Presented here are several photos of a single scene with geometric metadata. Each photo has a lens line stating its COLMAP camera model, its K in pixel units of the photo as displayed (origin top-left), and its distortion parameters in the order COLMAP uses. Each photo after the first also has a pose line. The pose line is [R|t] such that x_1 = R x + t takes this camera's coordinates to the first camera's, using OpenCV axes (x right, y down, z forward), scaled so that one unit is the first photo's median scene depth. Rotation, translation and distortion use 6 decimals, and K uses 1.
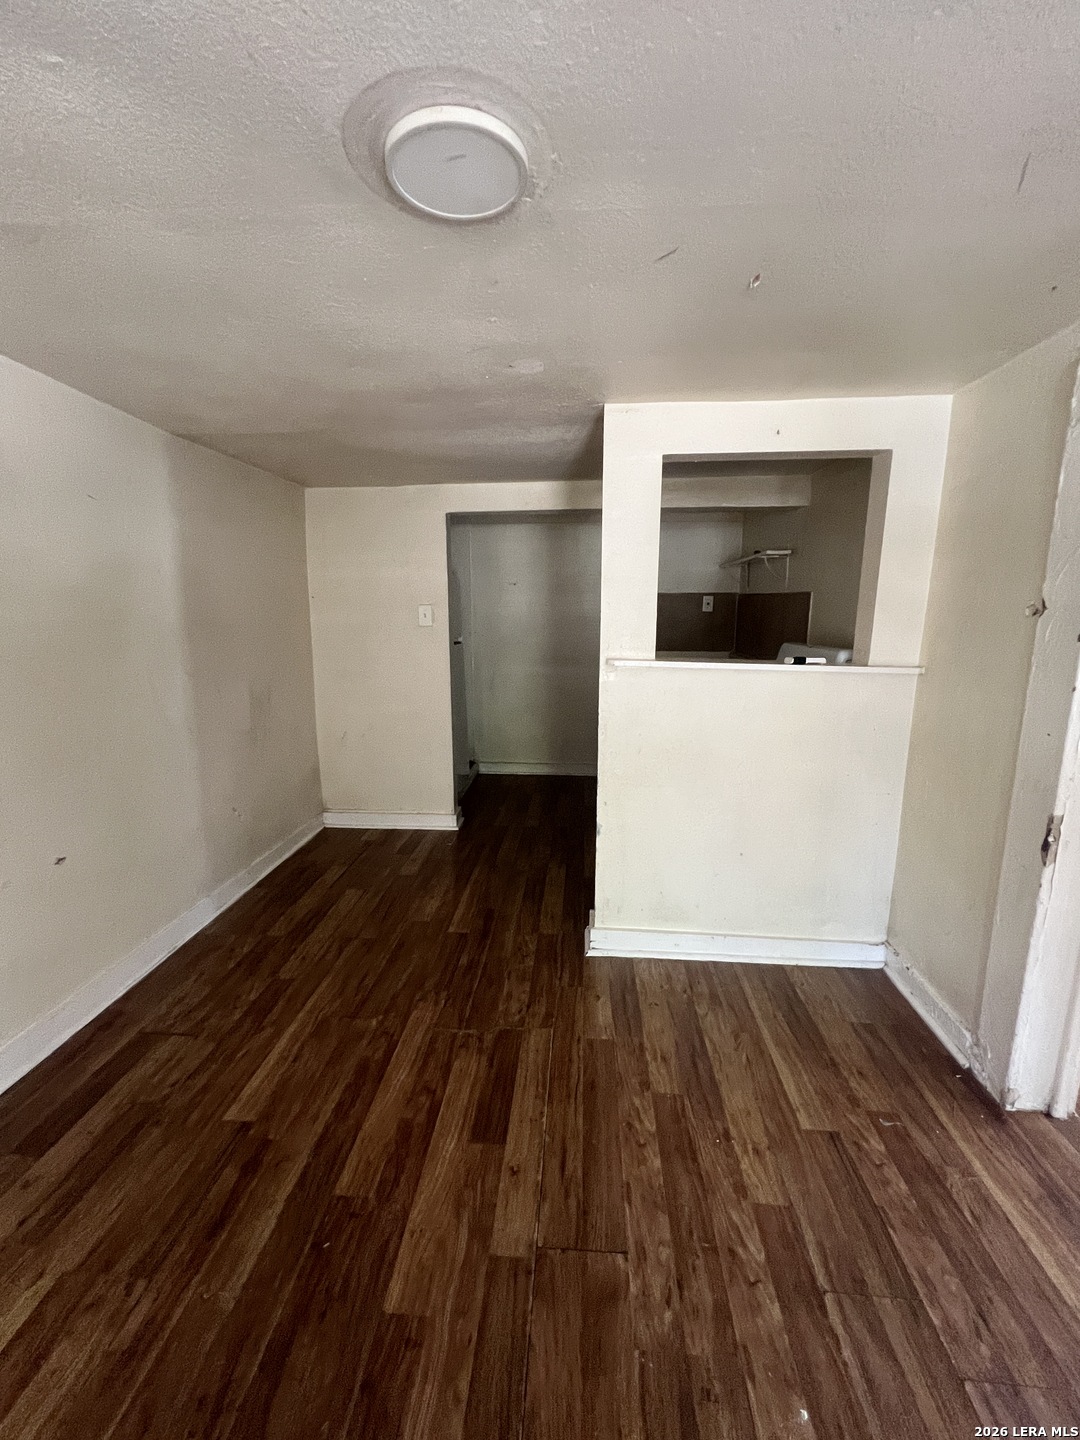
lens RADIAL K [[588.1, 0, 543.9], [0, 588.1, 722.0], [0, 0, 1]] dist [0.000643, 0.000314]
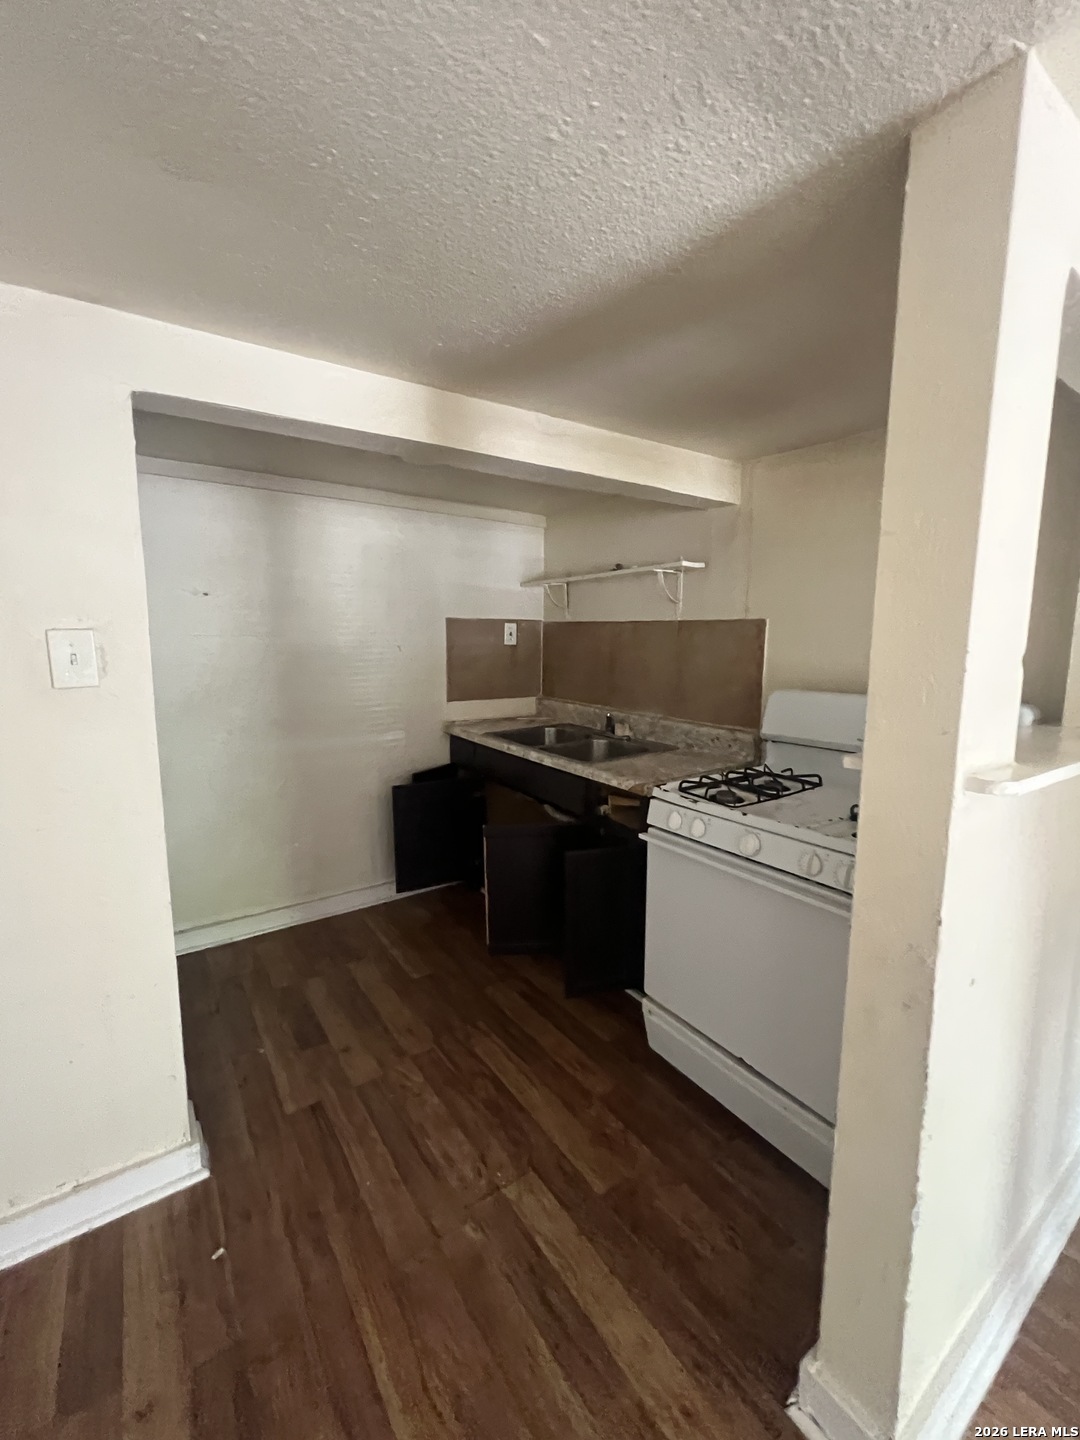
lens RADIAL K [[588.1, 0, 534.4], [0, 588.1, 715.8], [0, 0, 1]] dist [0.000643, 0.000314]
pose [[0.778897, -0.075199, 0.622627, -0.171358], [0.113817, 0.993249, -0.022421, -0.084186], [-0.616738, 0.088329, 0.782197, 0.439727]]
